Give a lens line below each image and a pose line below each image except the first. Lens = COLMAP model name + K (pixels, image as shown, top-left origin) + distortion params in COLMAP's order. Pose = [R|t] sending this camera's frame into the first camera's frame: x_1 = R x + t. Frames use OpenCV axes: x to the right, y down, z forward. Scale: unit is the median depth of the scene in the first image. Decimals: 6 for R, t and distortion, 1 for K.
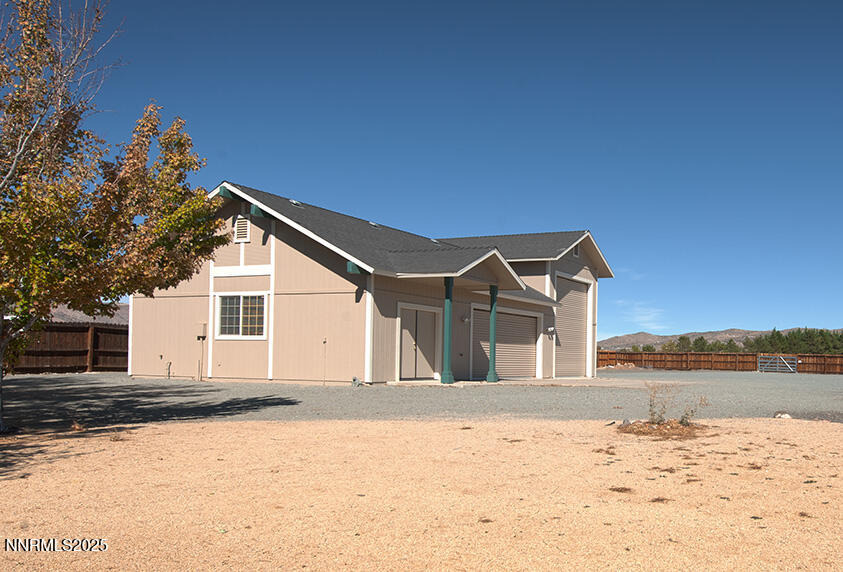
lens RADIAL K [[948.2, 0, 421.5], [0, 948.2, 286.0], [0, 0, 1]] dist [0.002187, -0.002406]
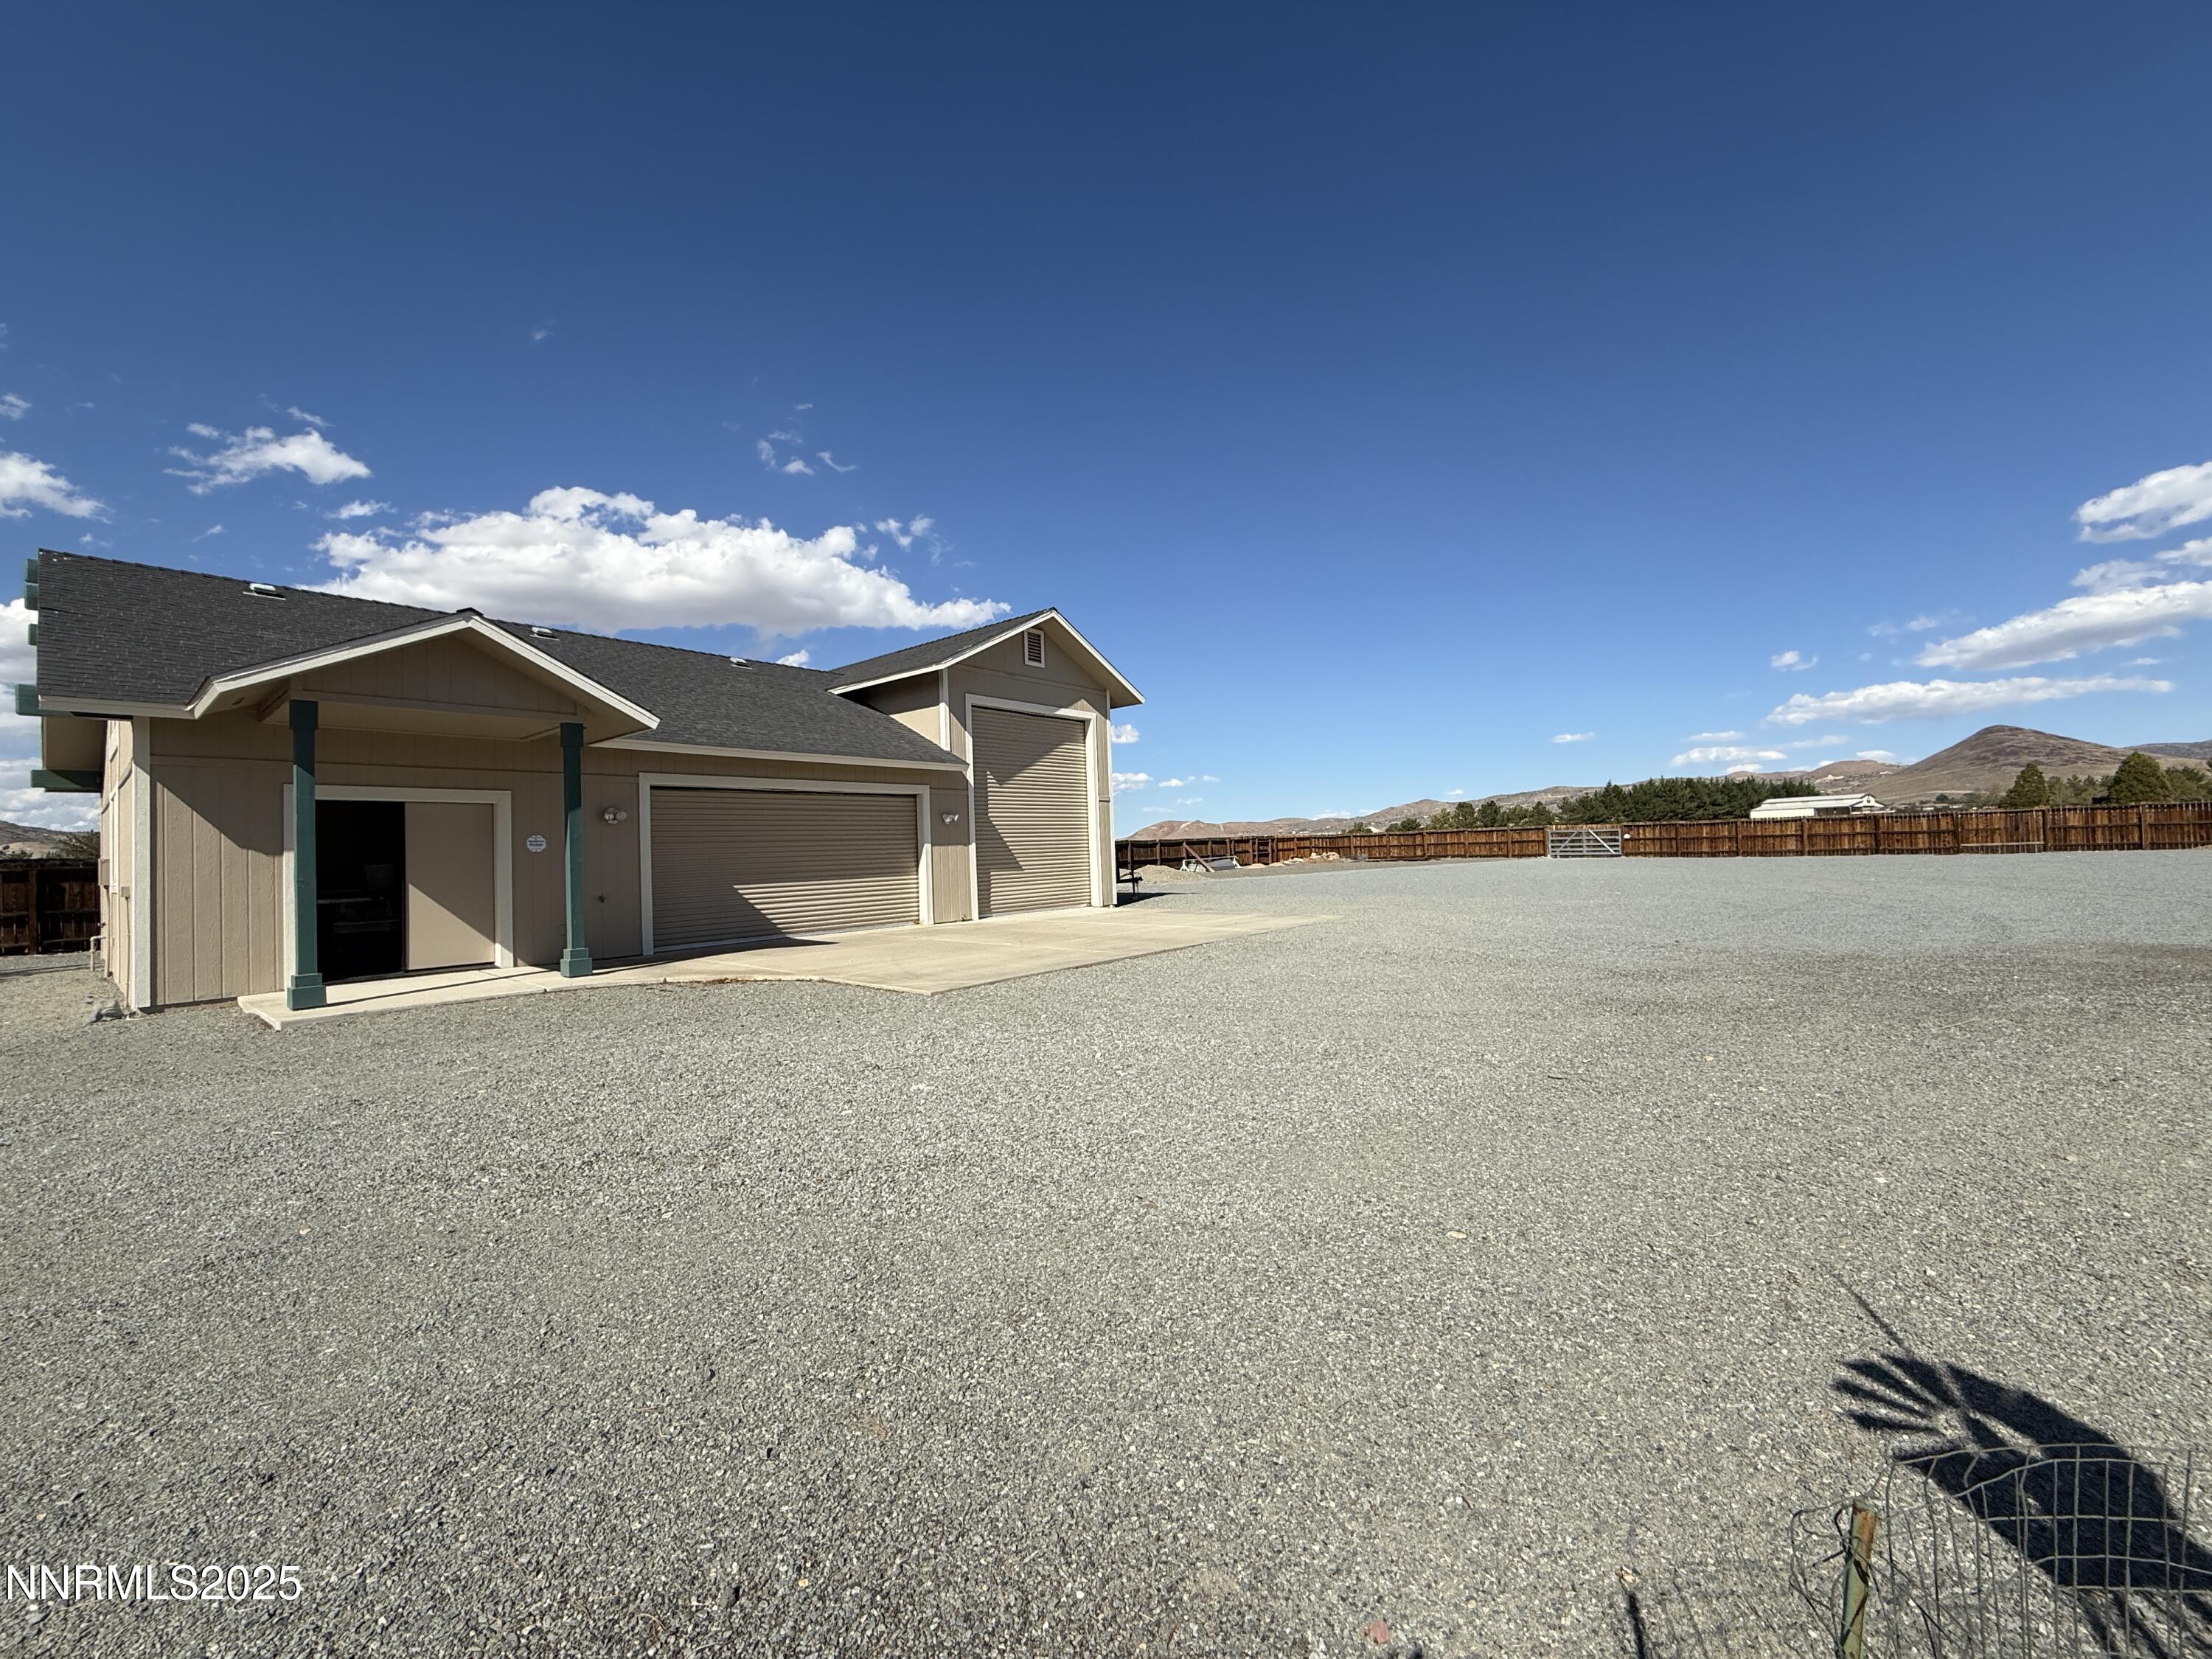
lens RADIAL K [[882.4, 0, 1106.0], [0, 882.4, 829.5], [0, 0, 1]] dist [0.078925, 0.000002]
pose [[0.975245, -0.057137, -0.213619, 0.207261], [0.070947, 0.995819, 0.057548, 0.021012], [0.209438, -0.071279, 0.975221, 0.395406]]
